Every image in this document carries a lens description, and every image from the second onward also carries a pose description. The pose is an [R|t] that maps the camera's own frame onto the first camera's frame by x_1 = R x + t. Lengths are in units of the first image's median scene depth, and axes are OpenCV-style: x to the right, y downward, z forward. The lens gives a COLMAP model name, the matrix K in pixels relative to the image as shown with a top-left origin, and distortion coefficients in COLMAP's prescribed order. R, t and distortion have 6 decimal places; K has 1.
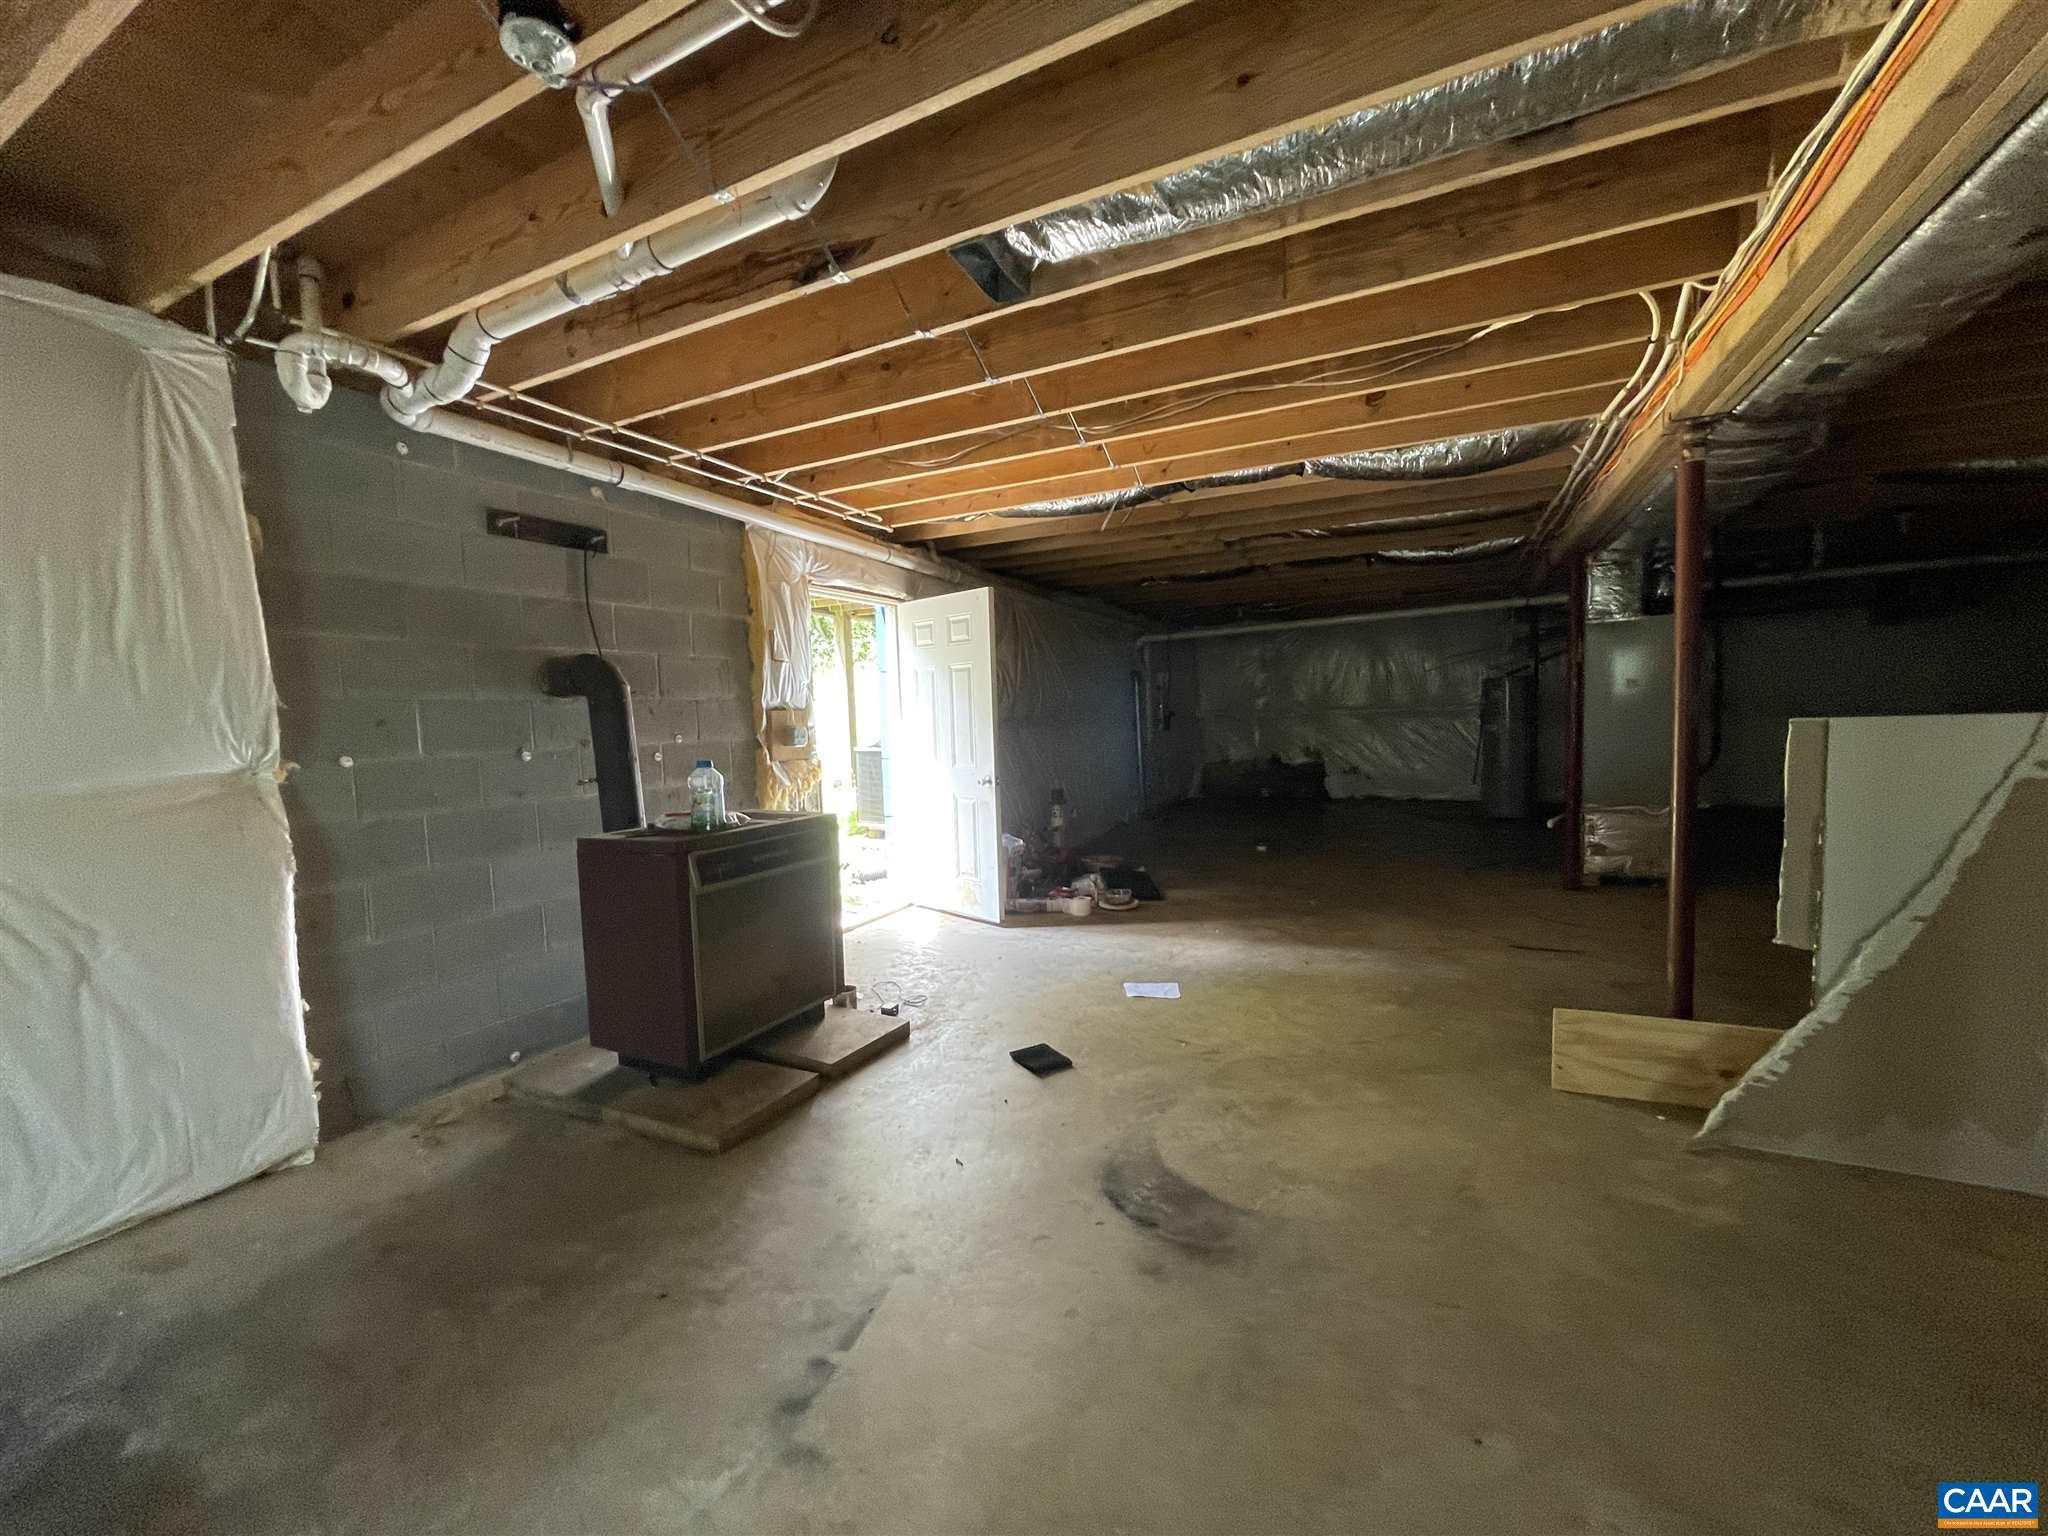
lens RADIAL K [[823.6, 0, 1019.5], [0, 823.6, 770.2], [0, 0, 1]] dist [0.000104, 0.000046]
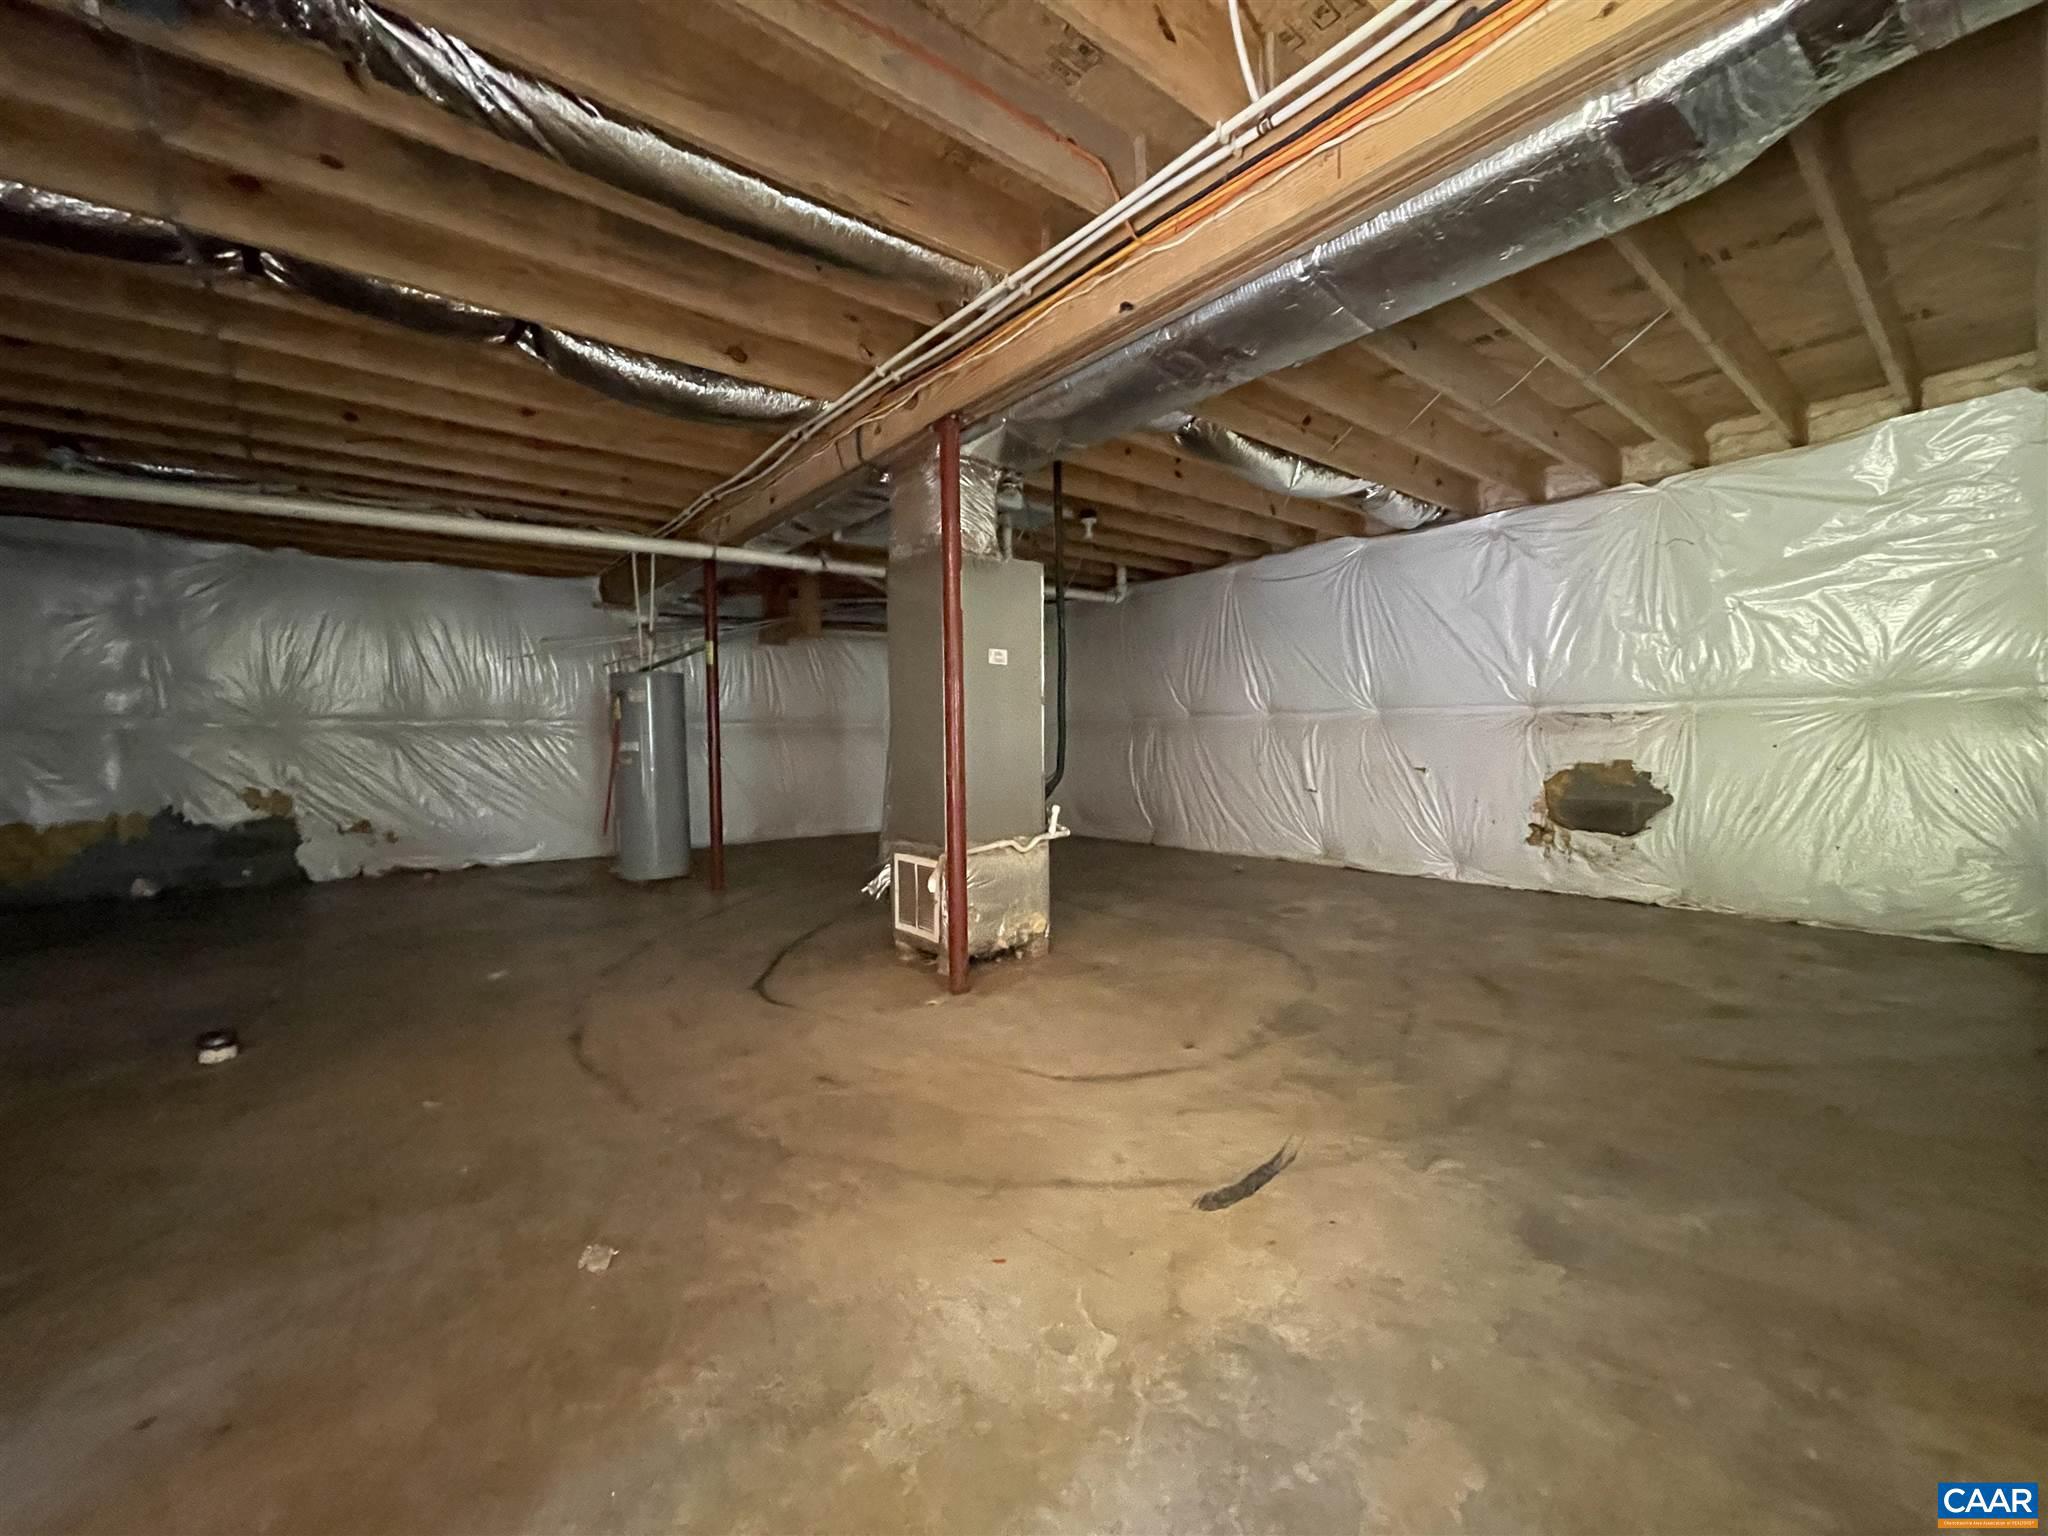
lens RADIAL K [[823.6, 0, 1019.5], [0, 823.6, 770.2], [0, 0, 1]] dist [0.000104, 0.000046]
pose [[0.405575, -0.014191, 0.913952, 0.071407], [0.062711, 0.997955, -0.012334, -0.003644], [-0.911908, 0.062318, 0.405635, 0.352989]]
